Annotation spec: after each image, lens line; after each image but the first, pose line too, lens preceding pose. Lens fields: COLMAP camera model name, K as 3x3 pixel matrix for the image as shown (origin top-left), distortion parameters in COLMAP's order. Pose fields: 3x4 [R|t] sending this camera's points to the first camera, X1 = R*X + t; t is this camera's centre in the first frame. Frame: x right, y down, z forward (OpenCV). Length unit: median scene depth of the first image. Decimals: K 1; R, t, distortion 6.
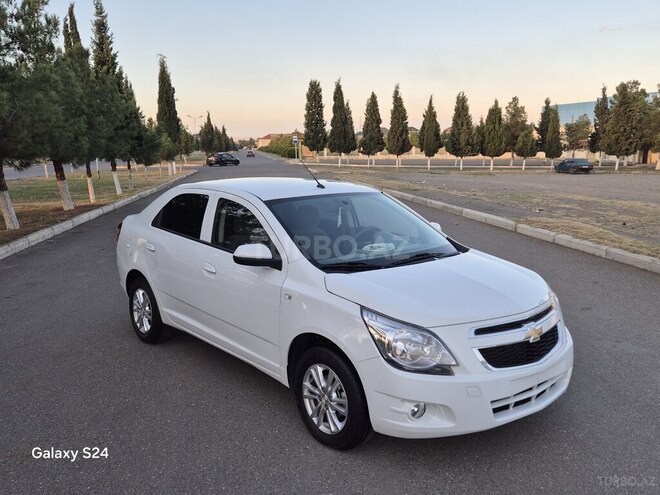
lens RADIAL K [[589.0, 0, 339.5], [0, 589.0, 249.4], [0, 0, 1]] dist [0.078832, -0.053249]
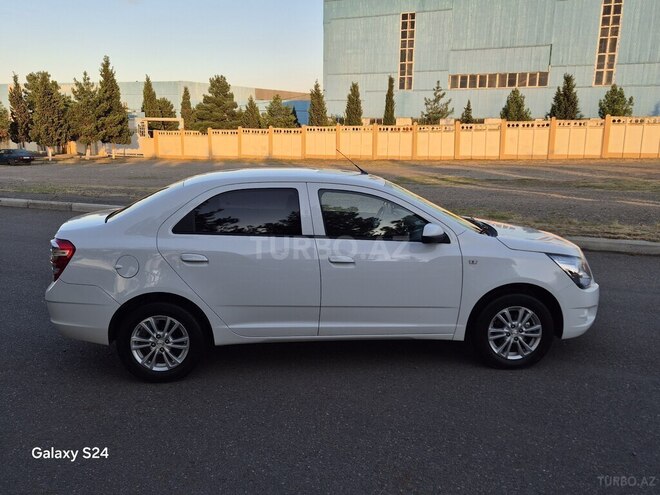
lens RADIAL K [[587.6, 0, 330.0], [0, 587.6, 247.5], [0, 0, 1]] dist [0.055437, -0.010770]
pose [[0.595590, -0.146115, 0.789888, -0.251304], [0.135828, 0.987477, 0.080249, -0.017504], [-0.791722, 0.059493, 0.607978, 0.106802]]
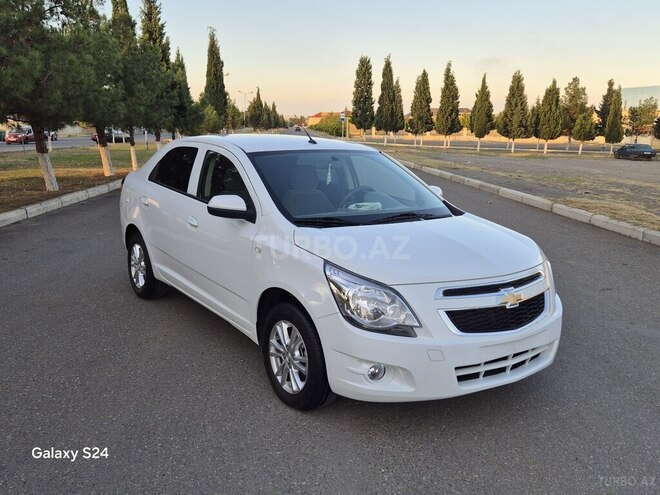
lens RADIAL K [[590.3, 0, 332.2], [0, 590.3, 249.7], [0, 0, 1]] dist [0.089380, -0.088977]
pose [[0.994974, 0.045812, -0.089045, 0.024868], [-0.042875, 0.998480, 0.034628, 0.008758], [0.090496, -0.030636, 0.995426, 0.011788]]
